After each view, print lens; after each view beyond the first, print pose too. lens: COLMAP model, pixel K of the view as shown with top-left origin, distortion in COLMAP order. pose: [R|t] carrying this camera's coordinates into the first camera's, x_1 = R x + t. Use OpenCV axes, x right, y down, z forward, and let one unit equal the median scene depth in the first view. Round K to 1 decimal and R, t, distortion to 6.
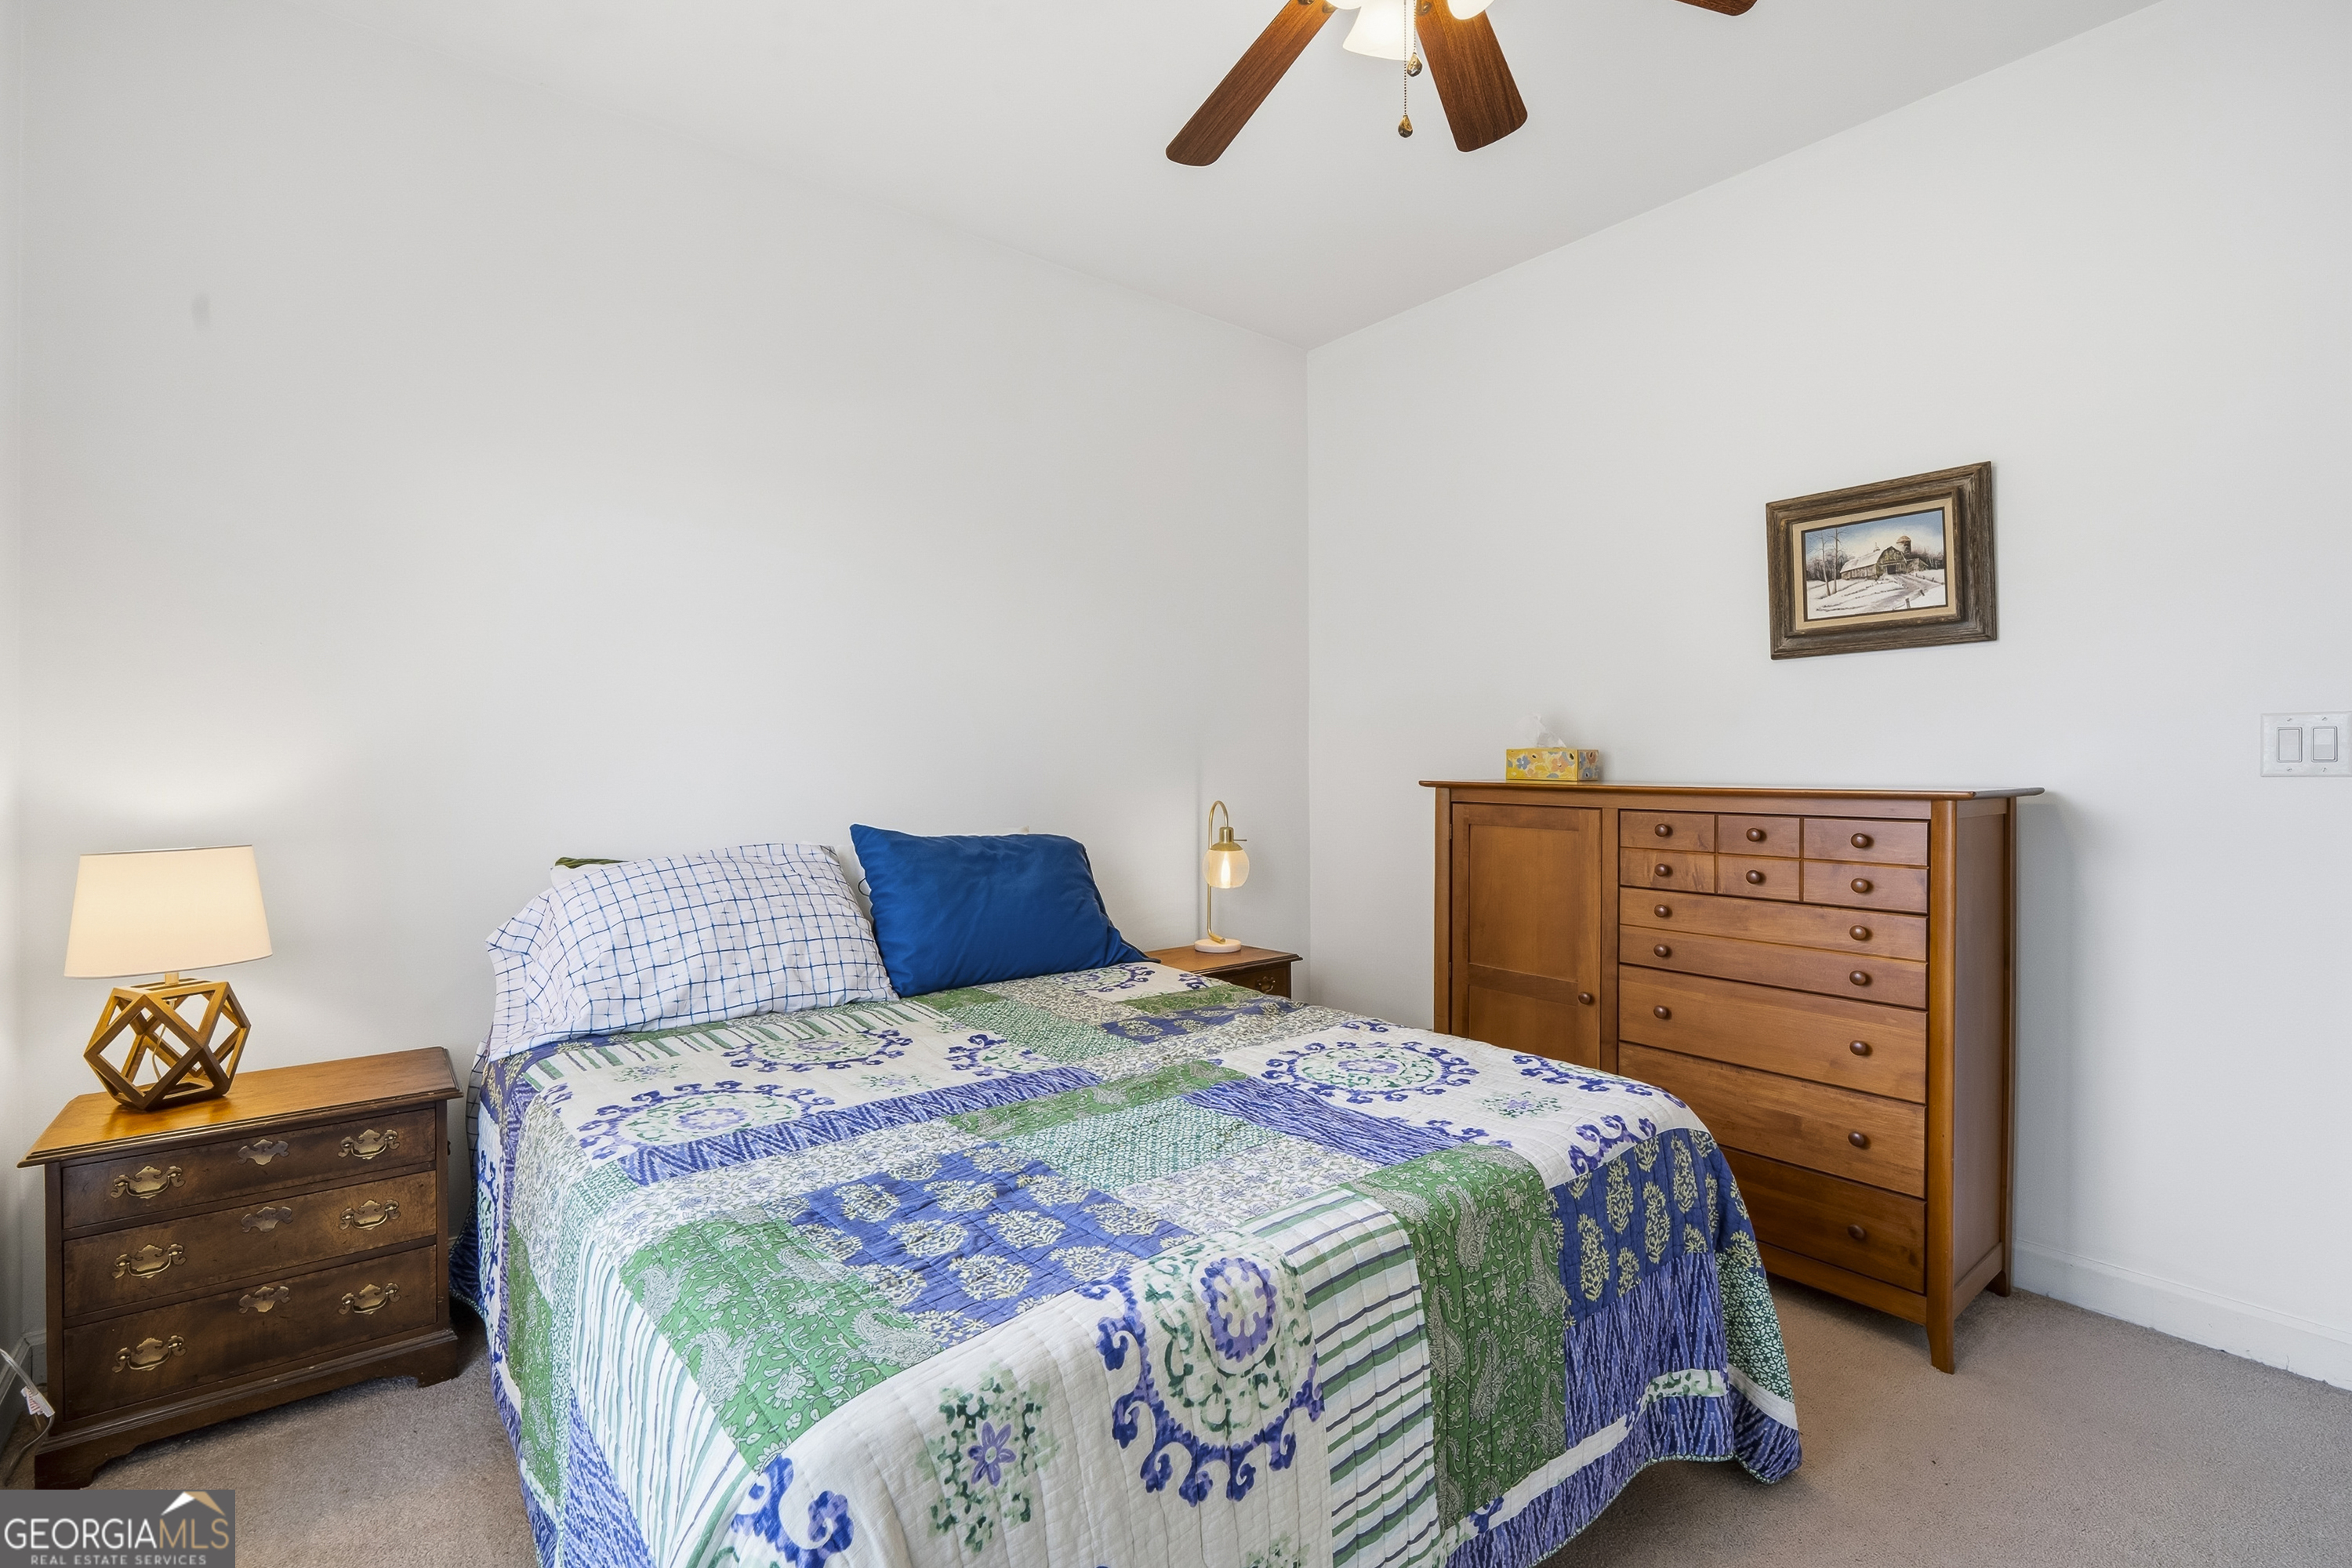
lens RADIAL K [[1062.5, 0, 1181.1], [0, 1062.5, 769.0], [0, 0, 1]] dist [-0.005472, 0.000730]
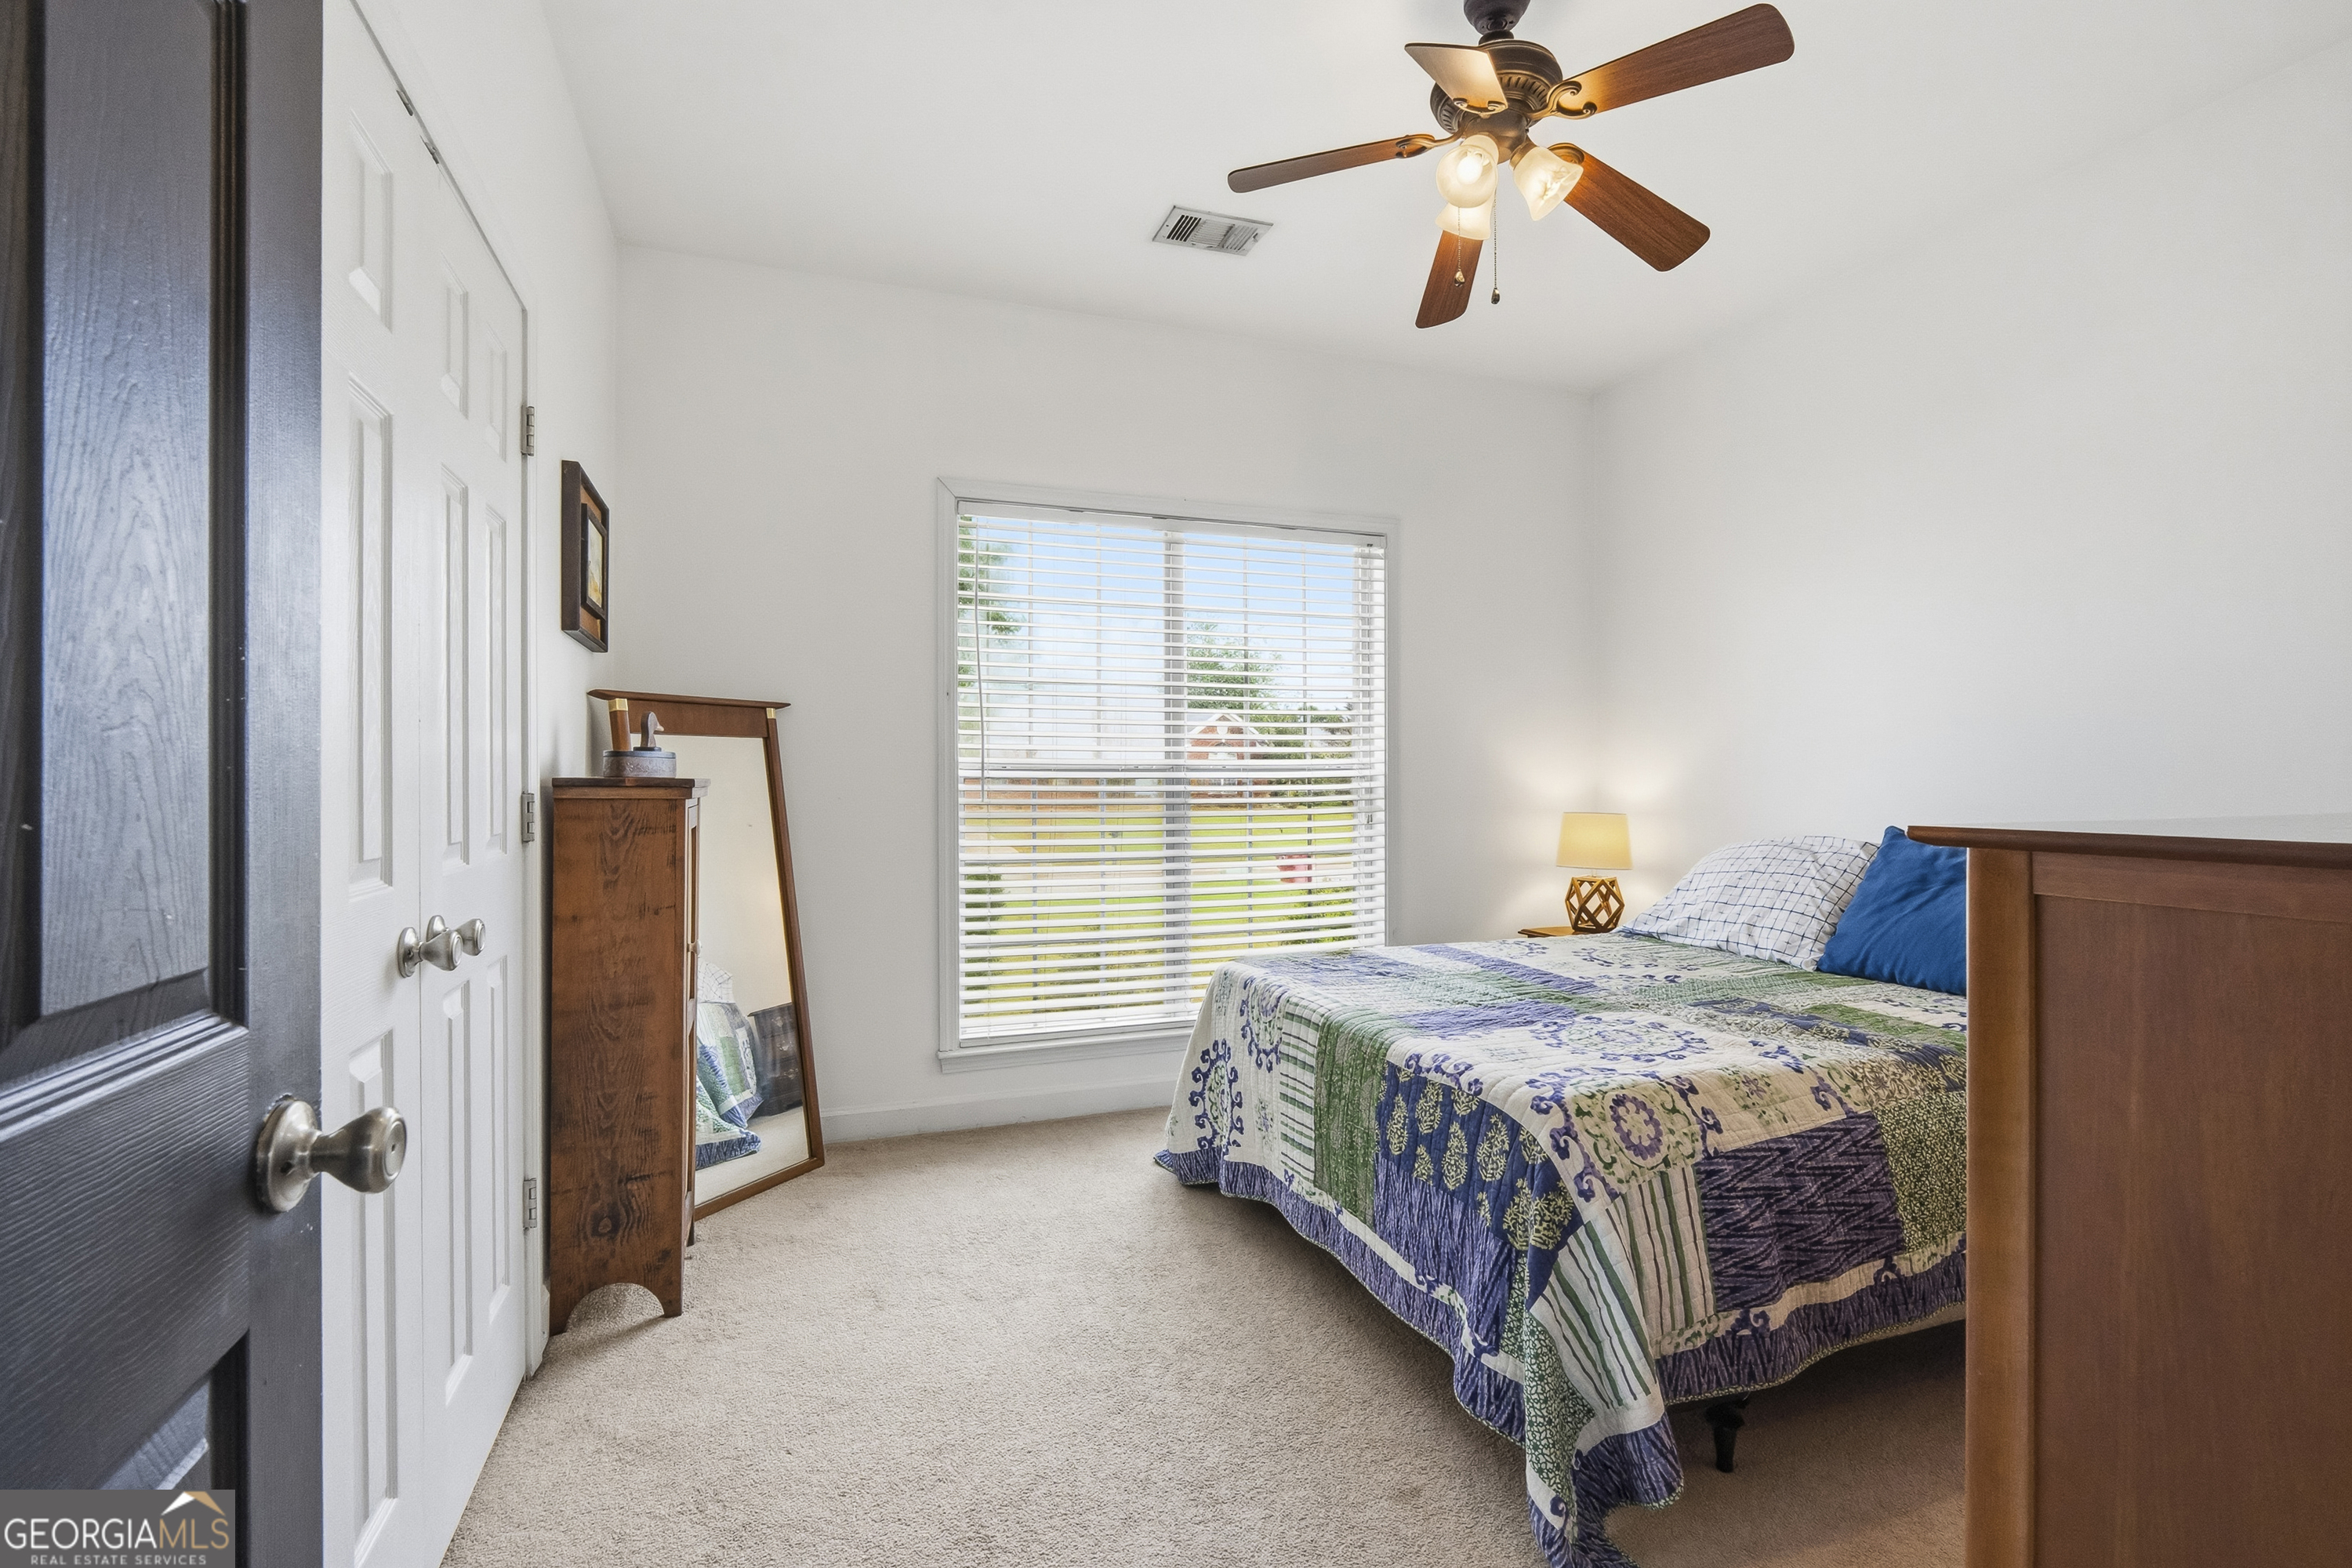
lens RADIAL K [[1062.5, 0, 1177.9], [0, 1062.5, 780.7], [0, 0, 1]] dist [-0.005472, 0.000730]
pose [[-0.316037, 0.004233, -0.948737, 1.360092], [-0.003073, 0.999980, 0.005486, -0.000498], [0.948742, 0.004650, -0.316018, 0.879160]]
